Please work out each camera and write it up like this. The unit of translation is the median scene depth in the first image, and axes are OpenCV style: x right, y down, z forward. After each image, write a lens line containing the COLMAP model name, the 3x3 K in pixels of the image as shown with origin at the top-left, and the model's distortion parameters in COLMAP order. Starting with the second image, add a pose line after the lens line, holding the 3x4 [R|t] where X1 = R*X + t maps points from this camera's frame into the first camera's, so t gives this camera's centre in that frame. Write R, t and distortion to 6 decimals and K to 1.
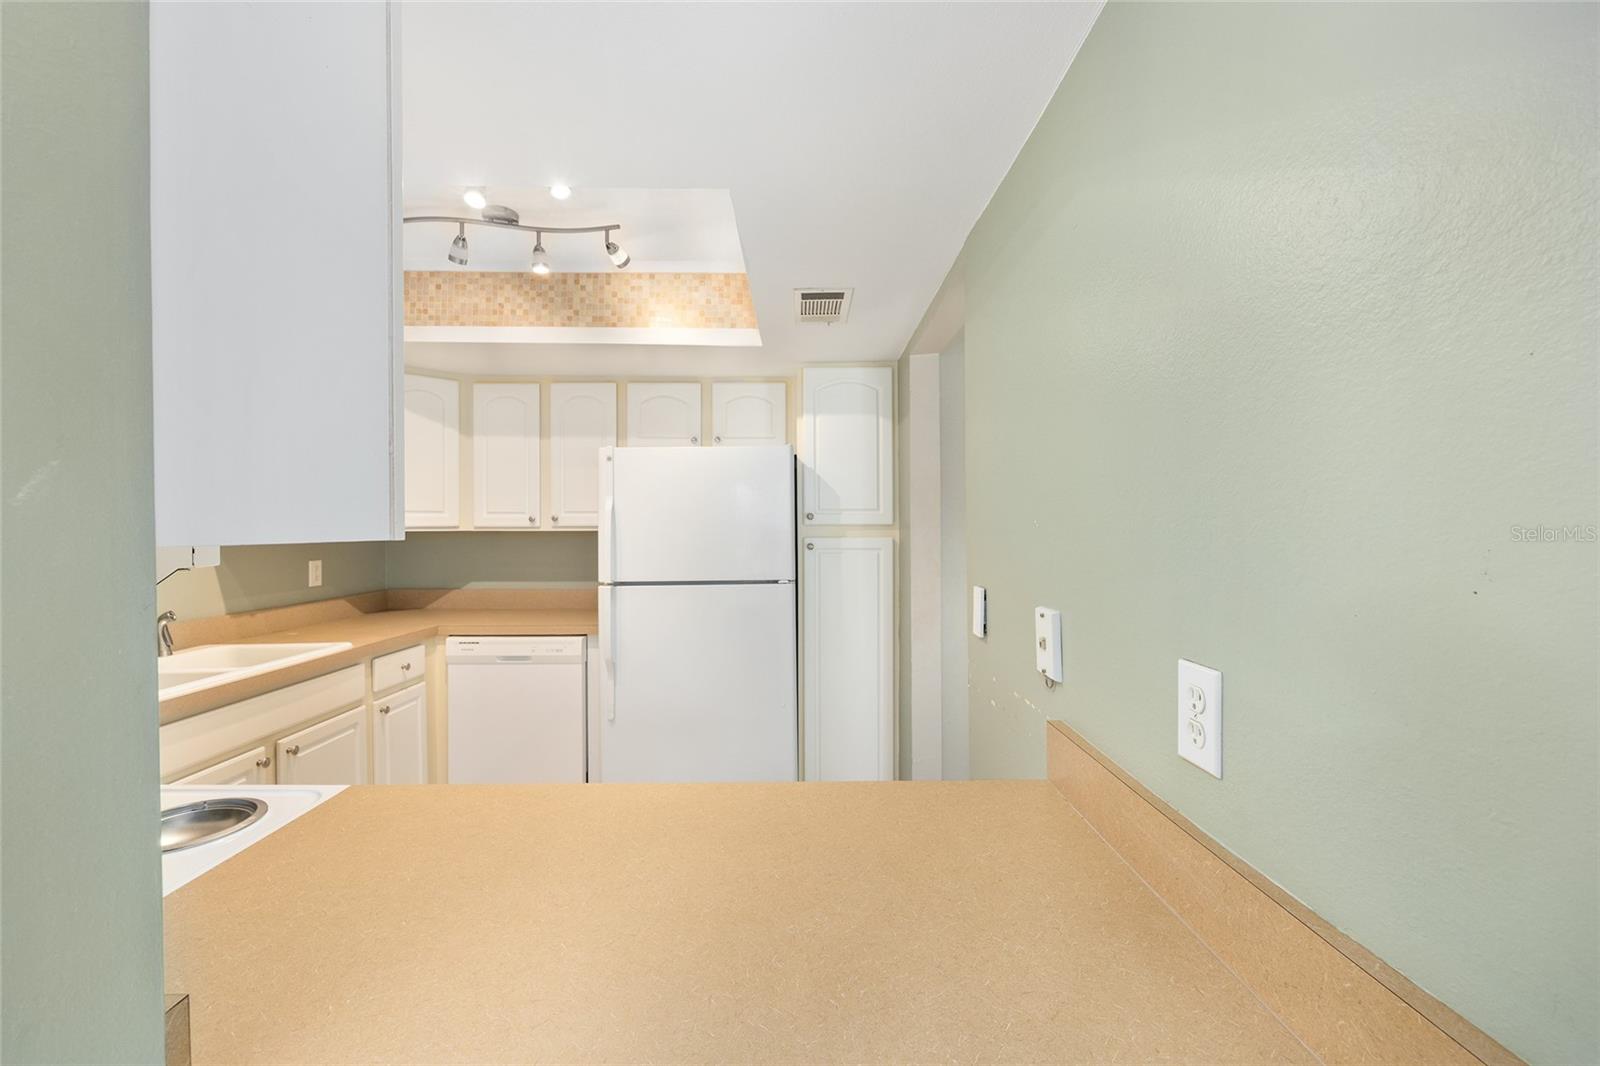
lens RADIAL K [[642.5, 0, 794.8], [0, 642.5, 526.6], [0, 0, 1]] dist [0.000878, 0.000150]
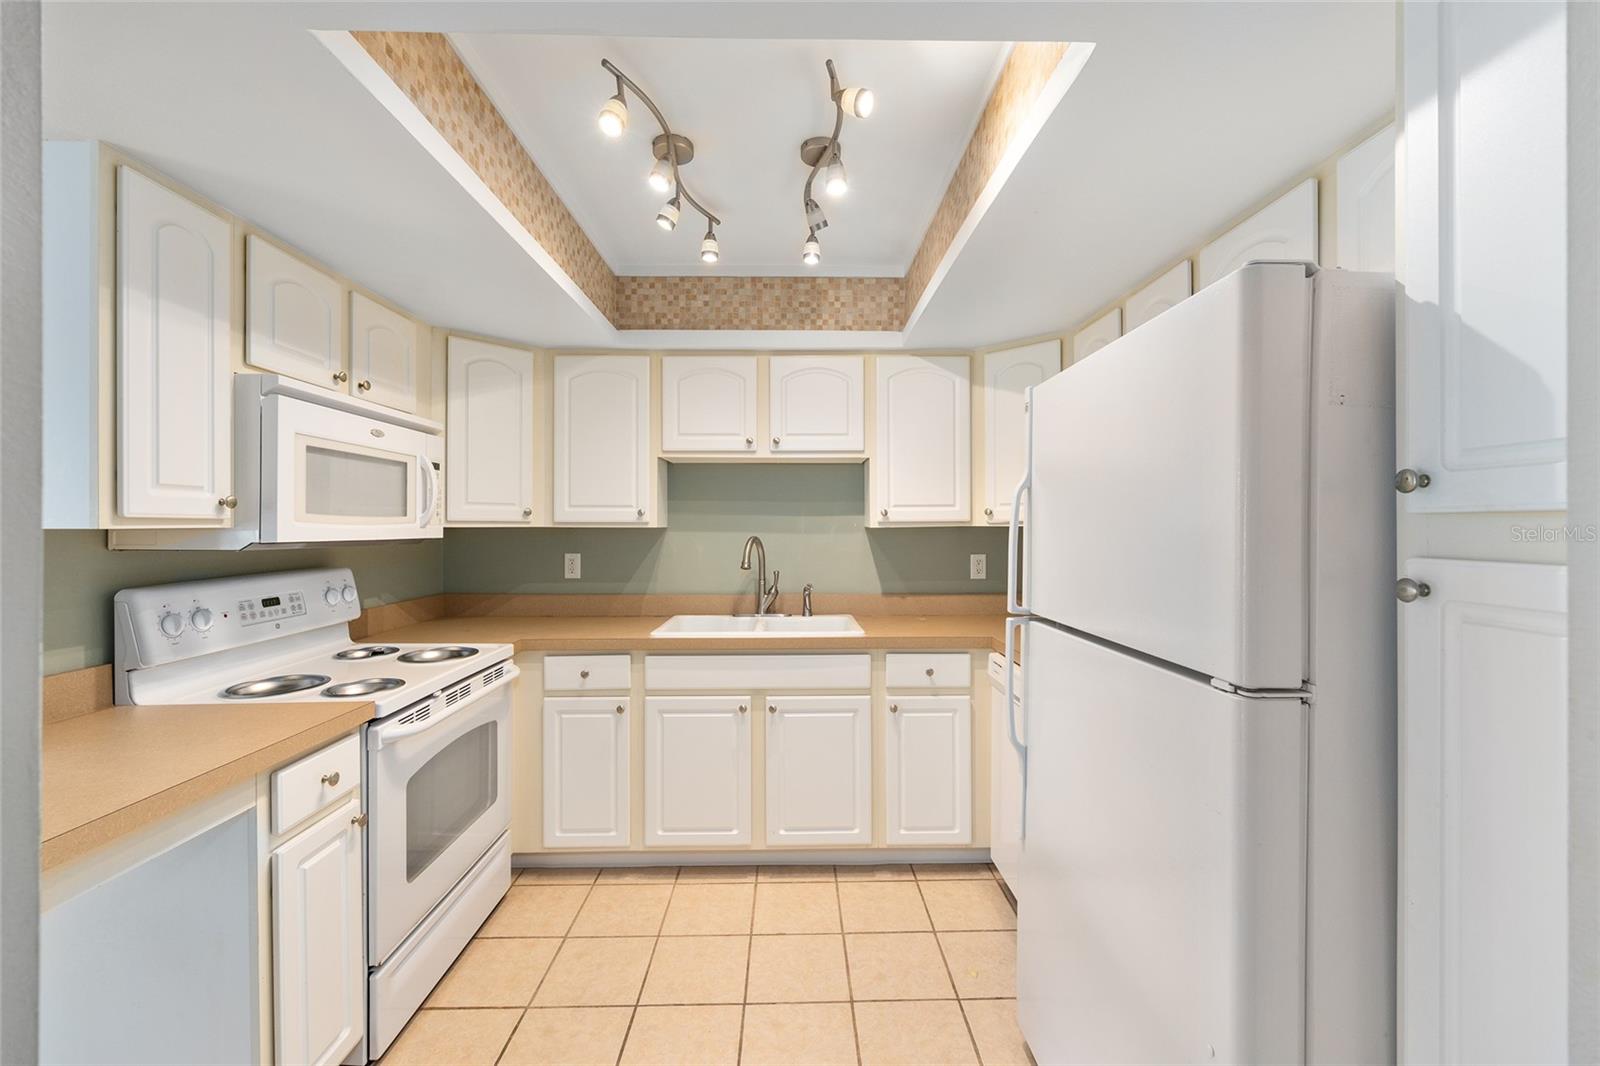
lens RADIAL K [[642.5, 0, 794.8], [0, 642.5, 526.6], [0, 0, 1]] dist [0.000878, 0.000150]
pose [[0.018666, 0.006789, -0.999803, 0.317404], [0.001660, 0.999975, 0.006821, 0.001115], [0.999824, -0.001787, 0.018654, 0.782160]]
